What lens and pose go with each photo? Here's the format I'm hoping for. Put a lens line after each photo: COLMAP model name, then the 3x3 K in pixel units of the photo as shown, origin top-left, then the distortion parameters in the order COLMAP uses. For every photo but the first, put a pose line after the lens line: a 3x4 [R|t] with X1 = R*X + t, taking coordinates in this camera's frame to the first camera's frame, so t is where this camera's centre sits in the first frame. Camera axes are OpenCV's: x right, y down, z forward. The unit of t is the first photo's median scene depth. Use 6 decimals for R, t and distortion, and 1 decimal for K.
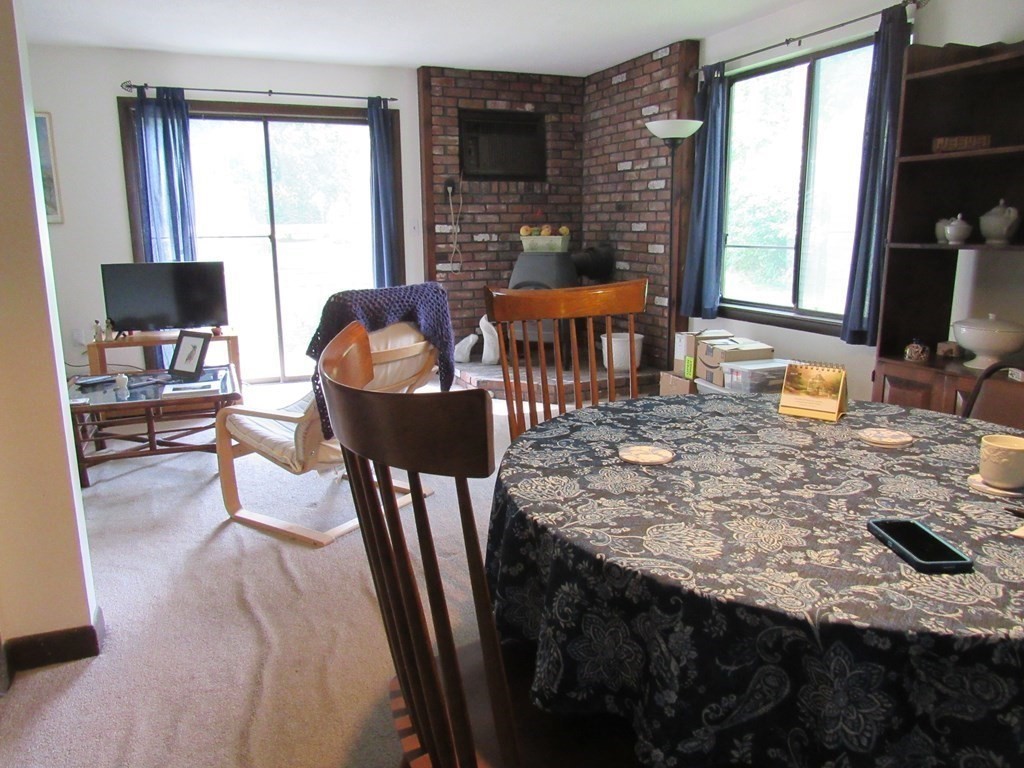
lens RADIAL K [[734.1, 0, 510.2], [0, 734.1, 376.2], [0, 0, 1]] dist [-0.041615, 0.015963]
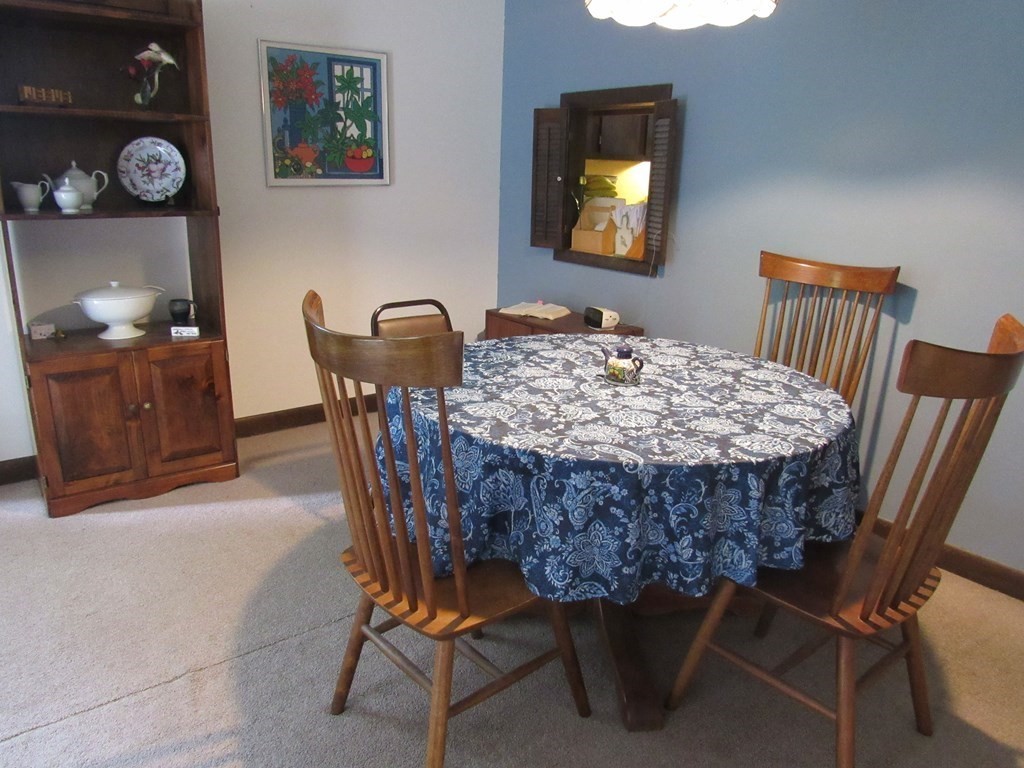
lens RADIAL K [[734.1, 0, 513.1], [0, 734.1, 381.9], [0, 0, 1]] dist [-0.041615, 0.015963]
pose [[-0.272538, -0.268120, 0.924032, -0.916460], [0.166773, 0.932686, 0.319820, -0.398071], [-0.947581, 0.241266, -0.209477, 1.576000]]
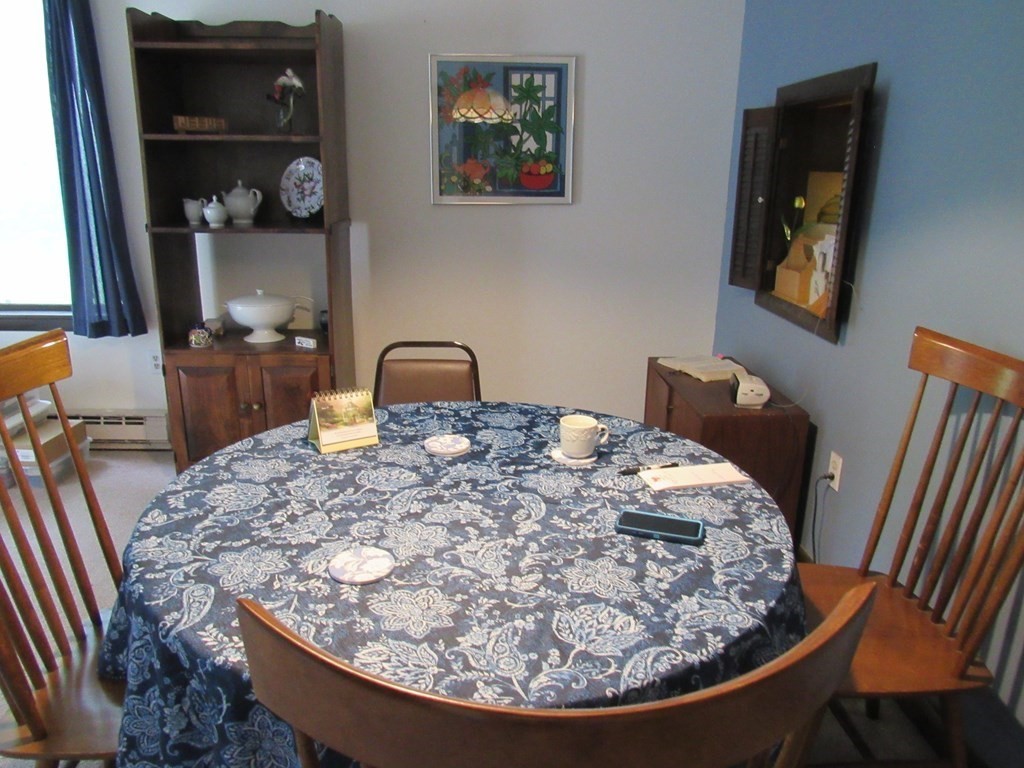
lens RADIAL K [[734.1, 0, 512.5], [0, 734.1, 382.6], [0, 0, 1]] dist [-0.041615, 0.015963]
pose [[0.339027, -0.251797, 0.906454, -0.477934], [0.167920, 0.964240, 0.205045, -0.243976], [-0.925669, 0.082696, 0.369185, 0.575352]]
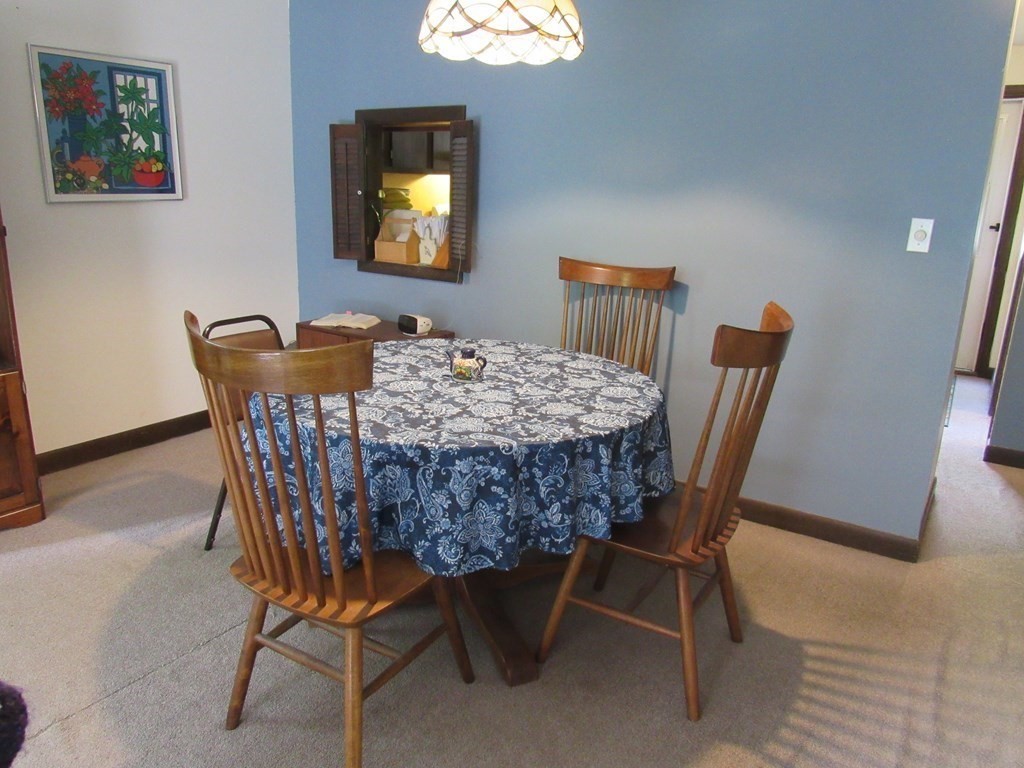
lens RADIAL K [[734.1, 0, 509.3], [0, 734.1, 383.8], [0, 0, 1]] dist [-0.041615, 0.015963]
pose [[-0.560590, -0.227285, 0.796292, -0.969644], [0.137719, 0.922616, 0.360296, -0.458892], [-0.816561, 0.311643, -0.485908, 1.786380]]
